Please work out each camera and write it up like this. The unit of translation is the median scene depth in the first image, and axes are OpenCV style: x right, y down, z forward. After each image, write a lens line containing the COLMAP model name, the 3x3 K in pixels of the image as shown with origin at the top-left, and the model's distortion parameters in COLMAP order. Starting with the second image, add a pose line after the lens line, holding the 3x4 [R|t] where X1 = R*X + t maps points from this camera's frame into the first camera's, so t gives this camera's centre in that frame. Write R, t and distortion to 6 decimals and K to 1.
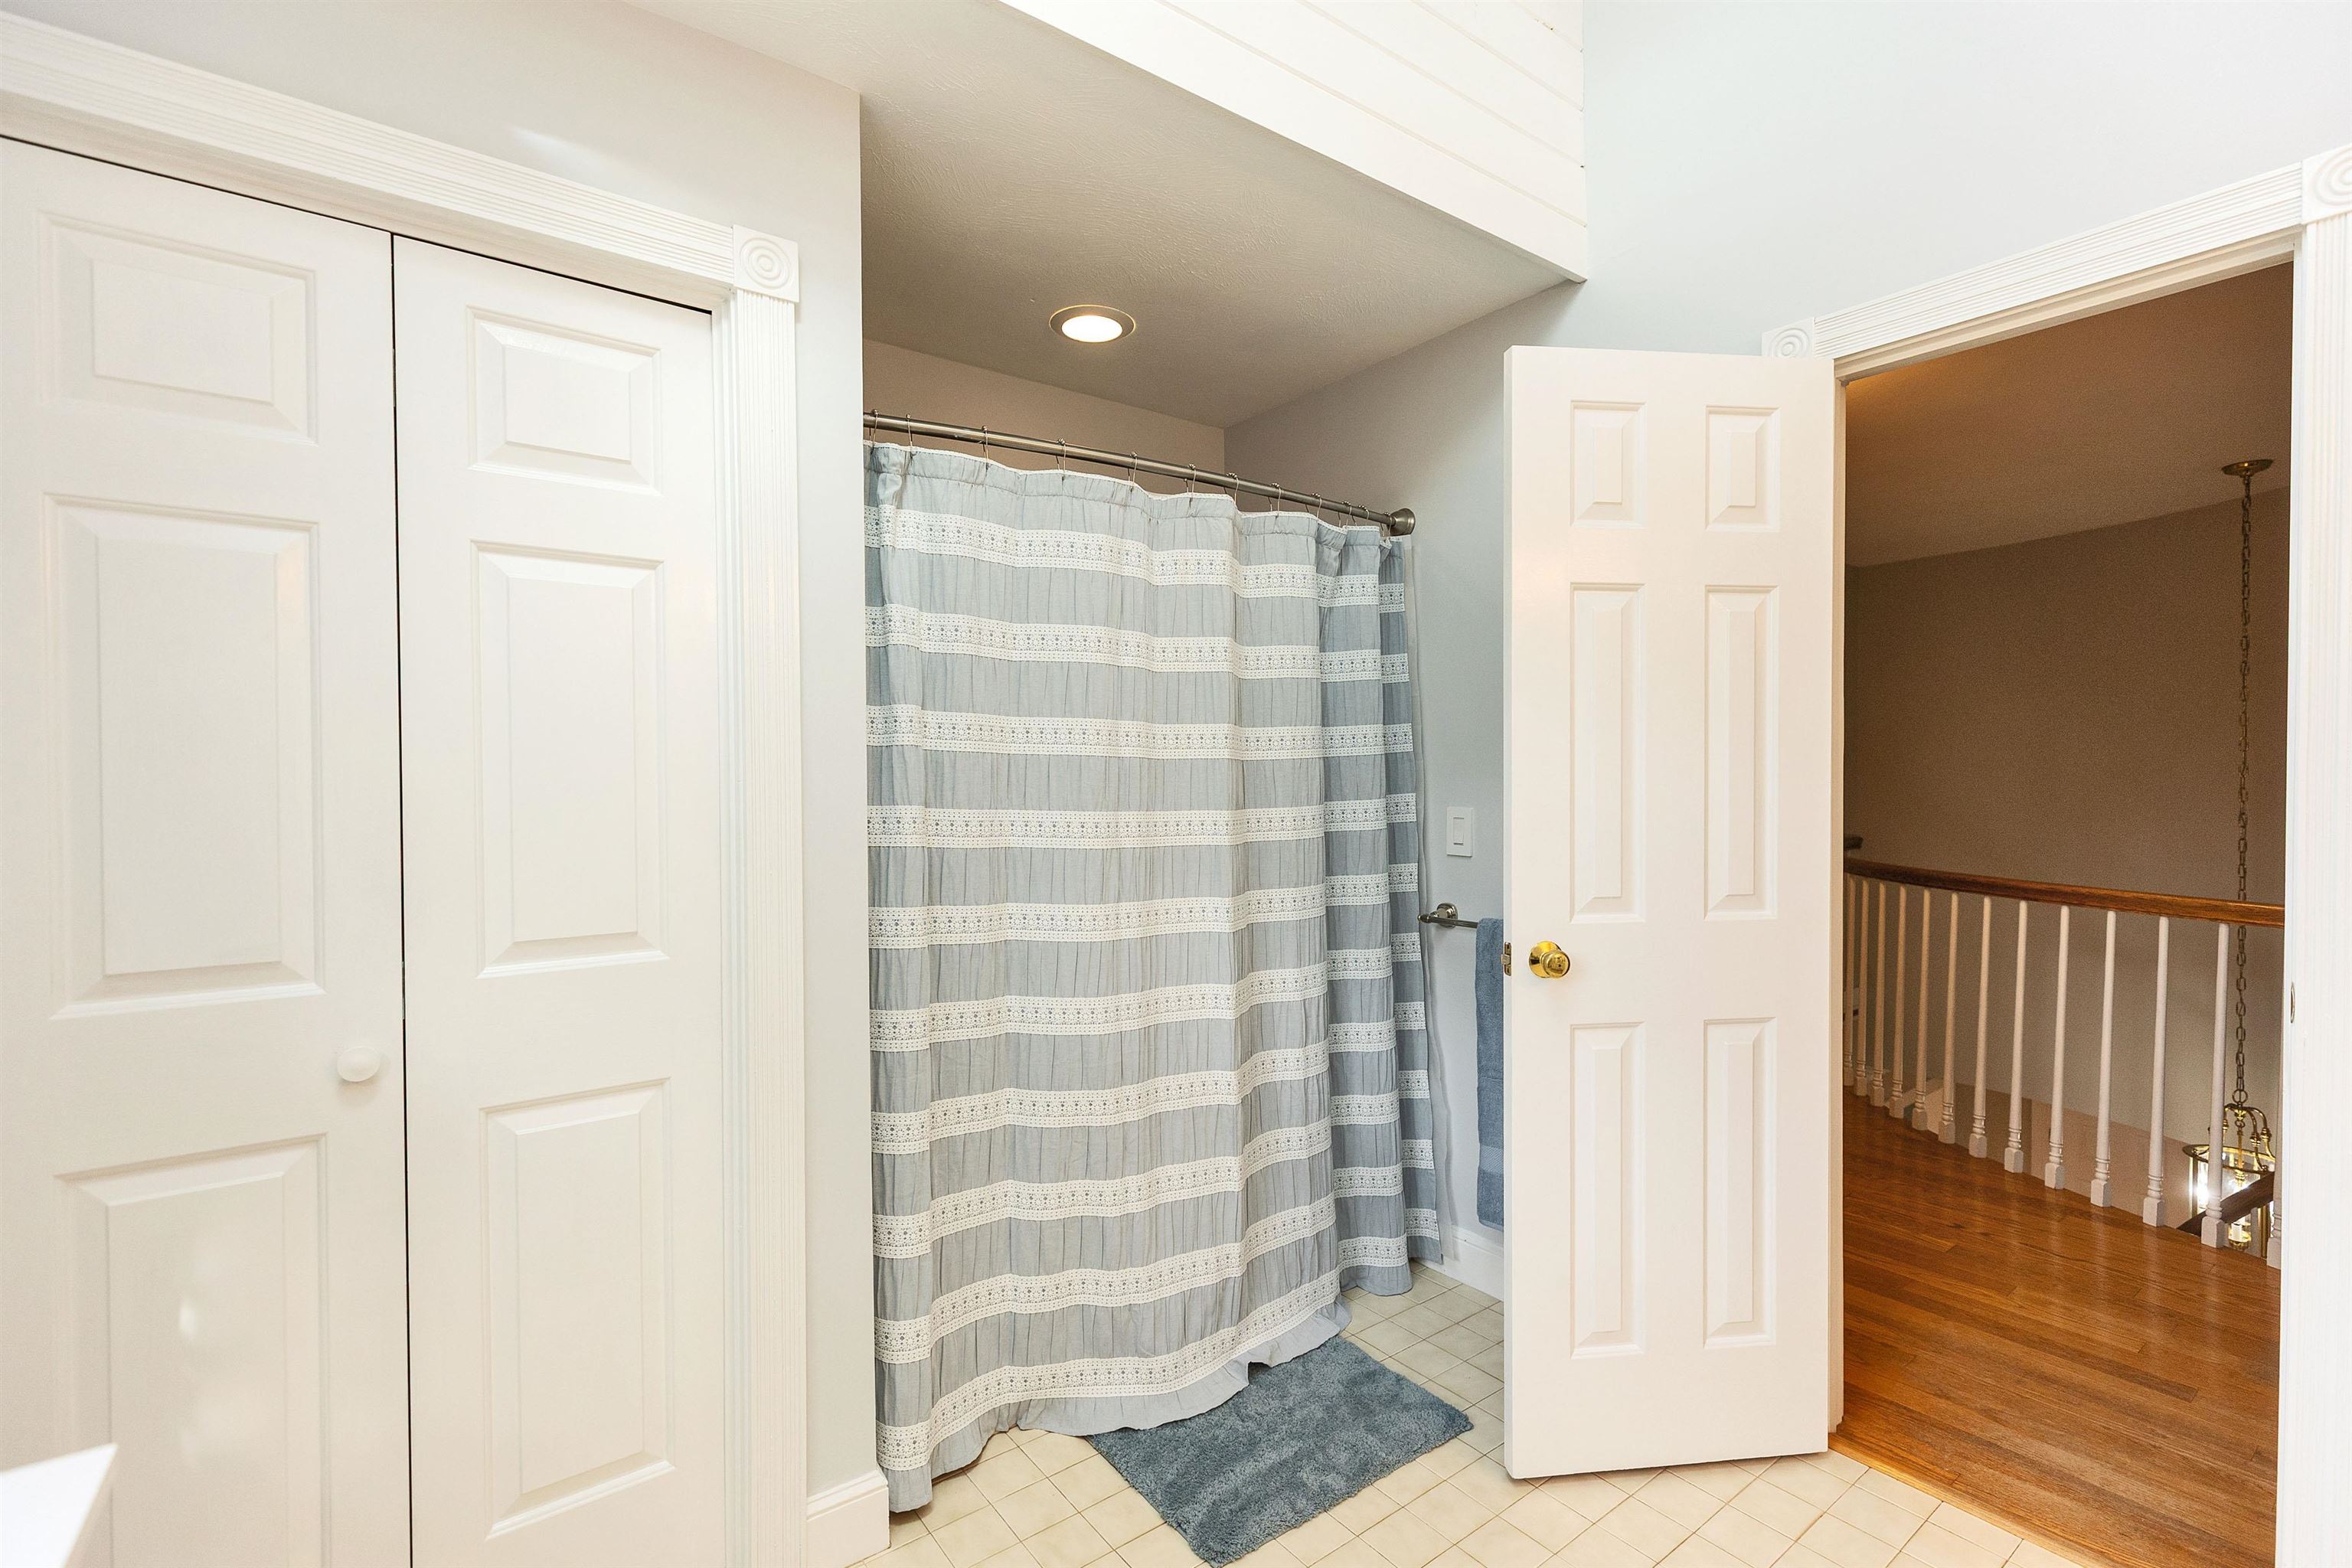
lens RADIAL K [[1044.6, 0, 1176.0], [0, 1044.6, 784.0], [0, 0, 1]] dist [0.002236, -0.000268]
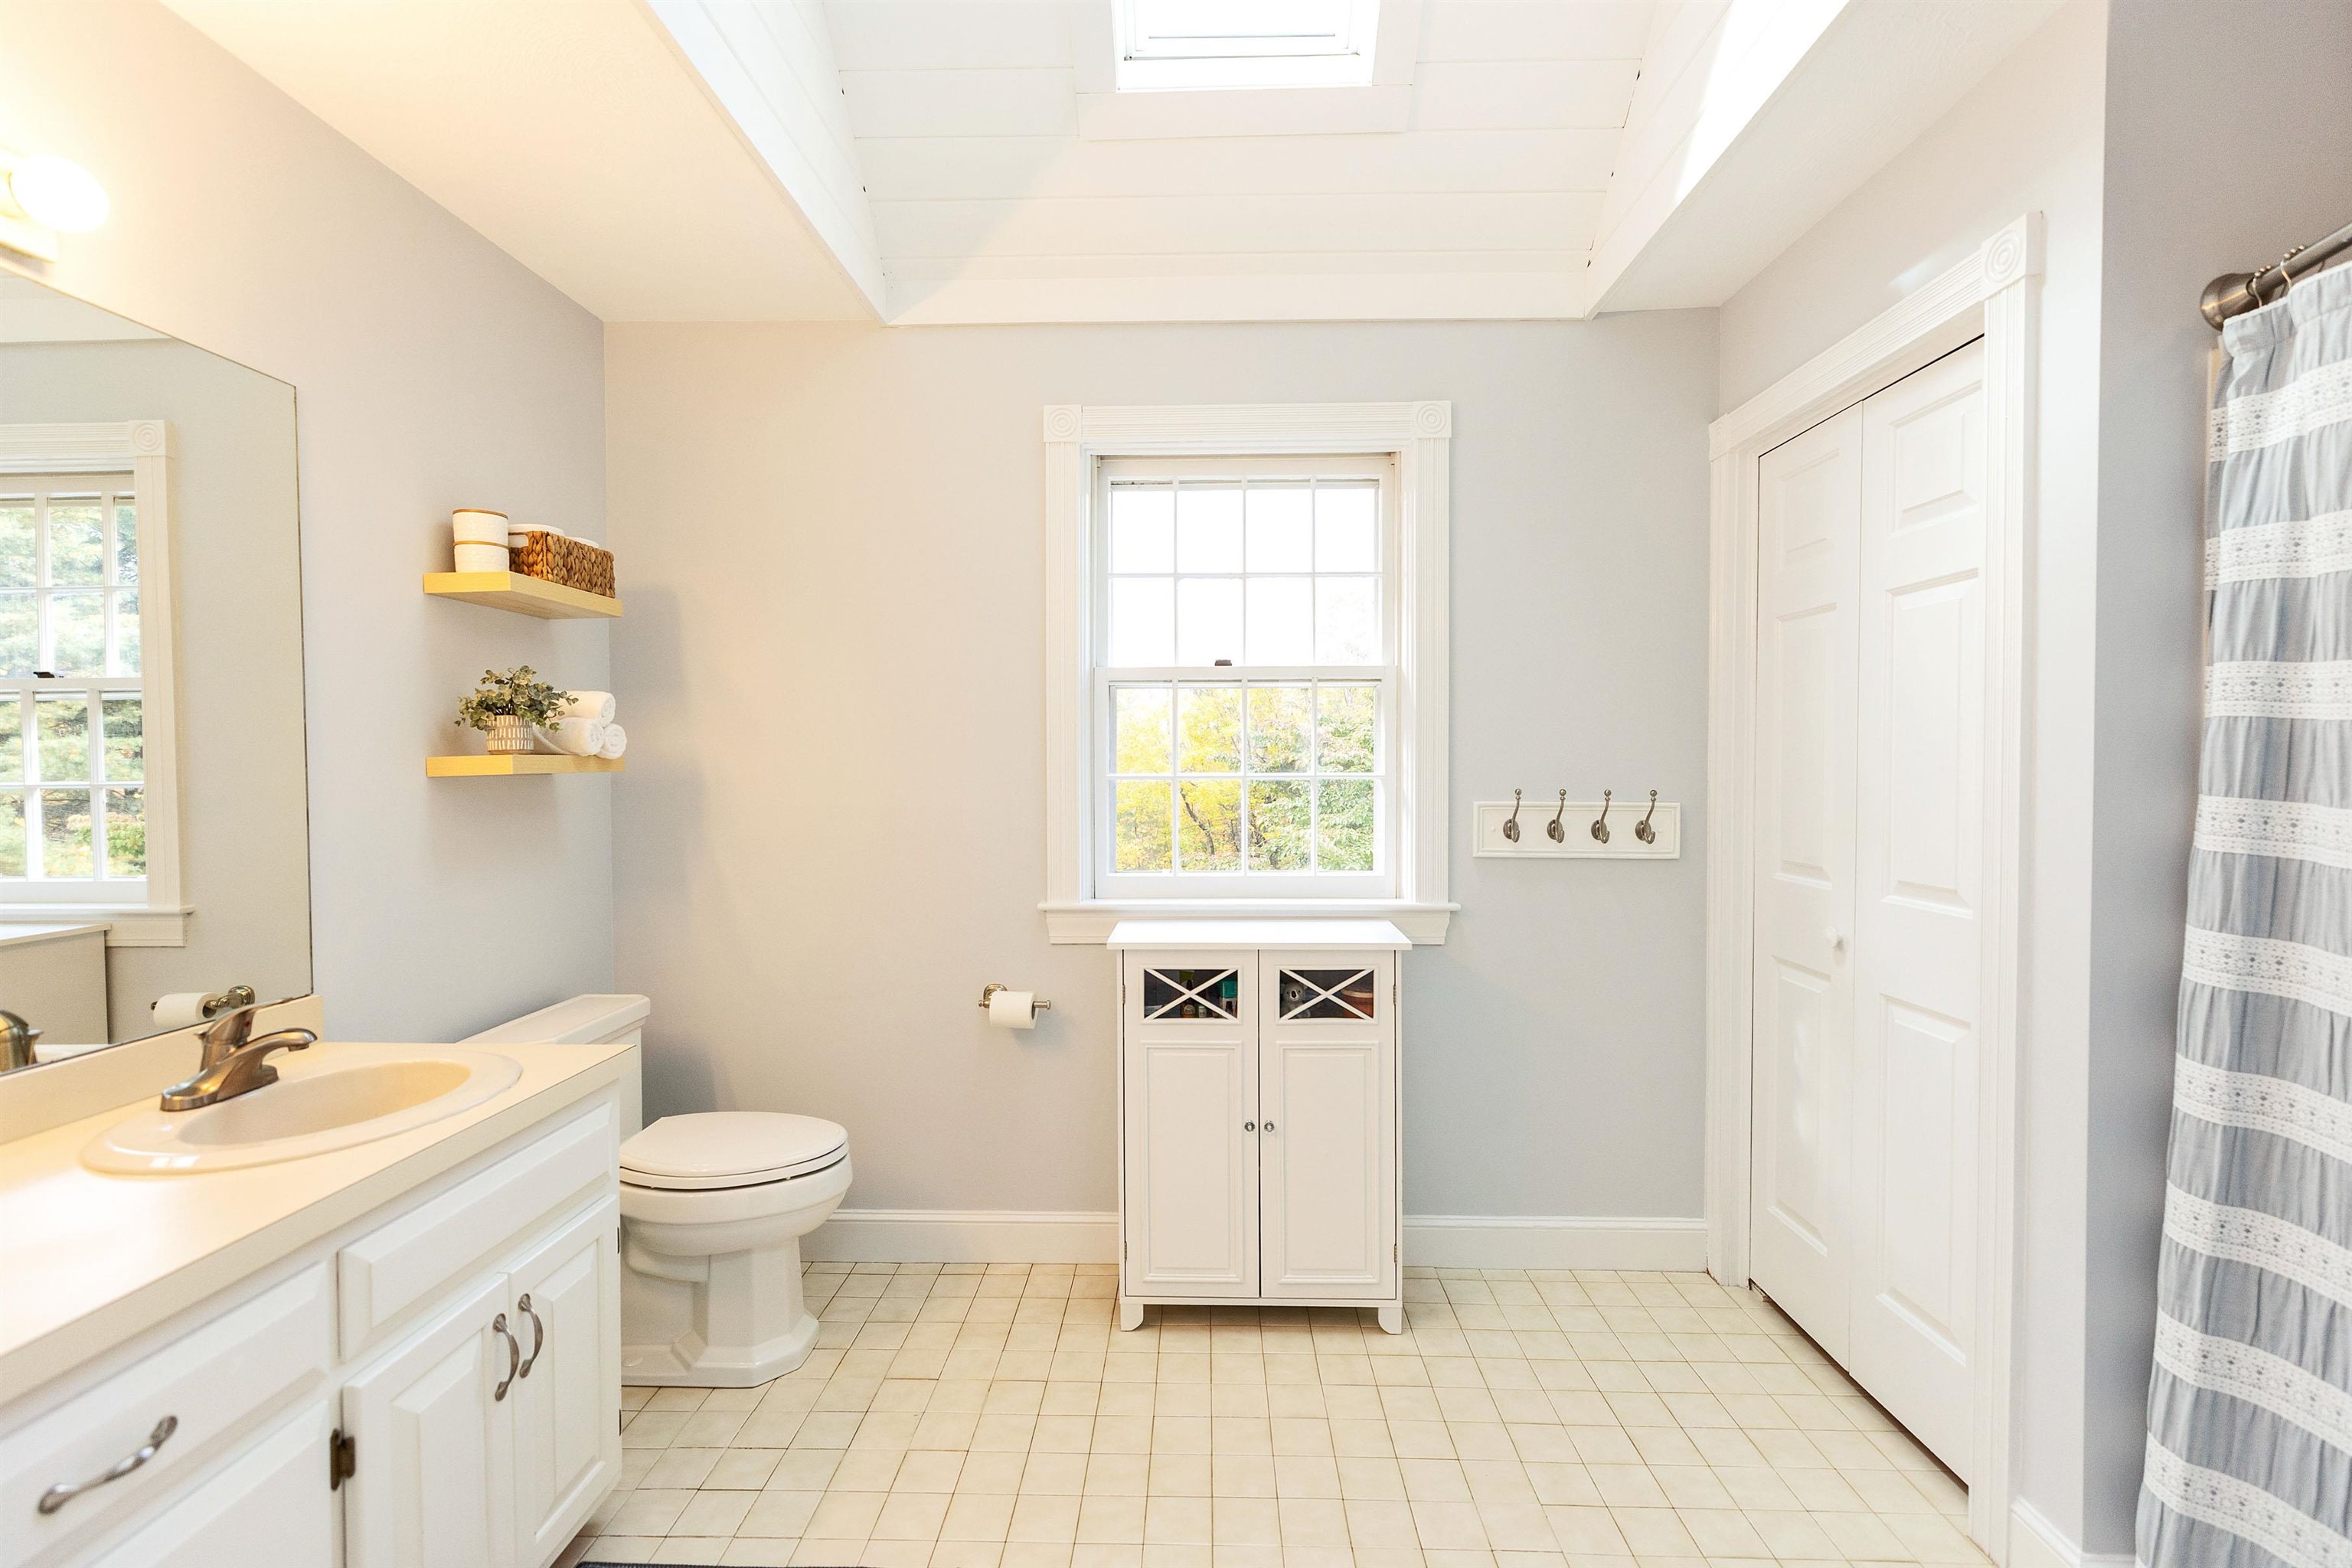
lens RADIAL K [[1044.6, 0, 1176.0], [0, 1044.6, 784.0], [0, 0, 1]] dist [0.002236, -0.000268]
pose [[-0.622128, 0.020791, -0.782640, 0.958079], [-0.002516, 0.999589, 0.028555, -0.009934], [0.782912, 0.019734, -0.621820, 1.051072]]
